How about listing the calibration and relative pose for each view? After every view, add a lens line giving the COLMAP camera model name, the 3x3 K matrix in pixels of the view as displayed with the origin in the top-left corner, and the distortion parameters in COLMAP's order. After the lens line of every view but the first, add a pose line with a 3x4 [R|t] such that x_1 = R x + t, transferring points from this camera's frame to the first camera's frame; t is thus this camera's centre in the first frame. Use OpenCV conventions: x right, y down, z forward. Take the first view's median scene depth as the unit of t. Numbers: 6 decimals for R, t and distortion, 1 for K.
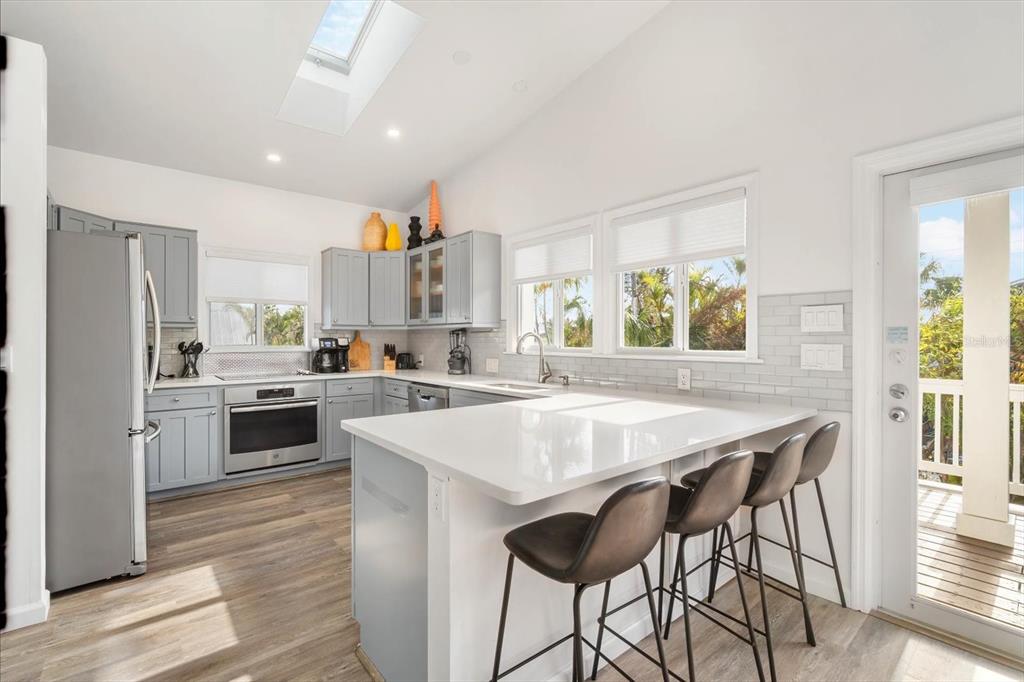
lens RADIAL K [[452.5, 0, 509.5], [0, 452.5, 341.5], [0, 0, 1]] dist [-0.001925, 0.000251]
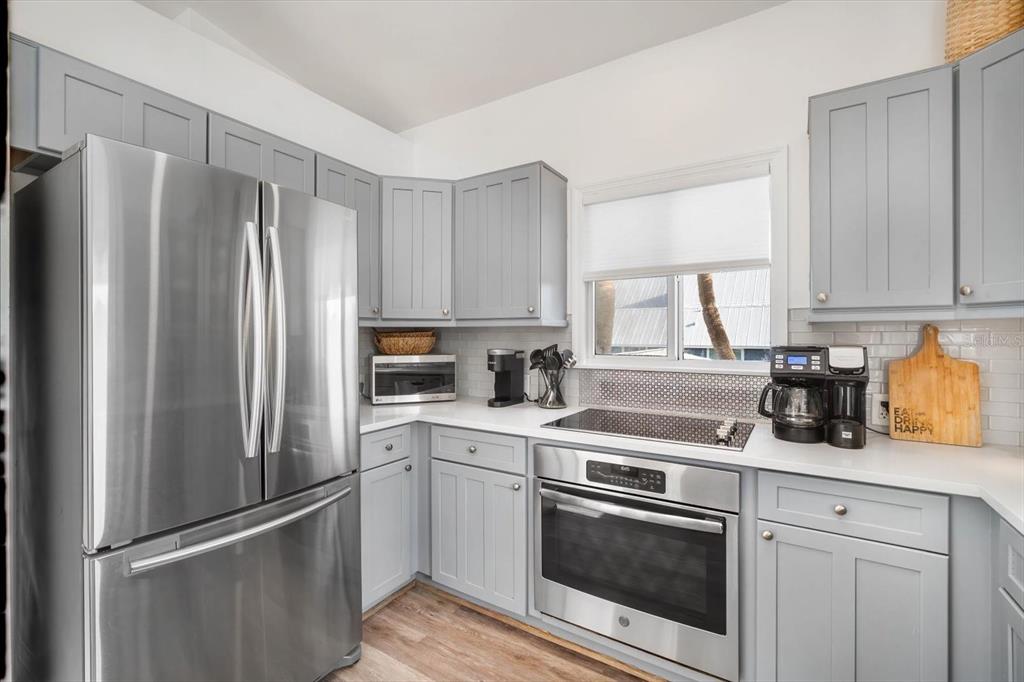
lens RADIAL K [[452.5, 0, 507.6], [0, 452.5, 339.7], [0, 0, 1]] dist [-0.001925, 0.000251]
pose [[0.312487, 0.003193, -0.949917, -0.125011], [-0.004586, 0.999988, 0.001853, -0.012429], [0.949911, 0.003777, 0.312498, 0.656140]]
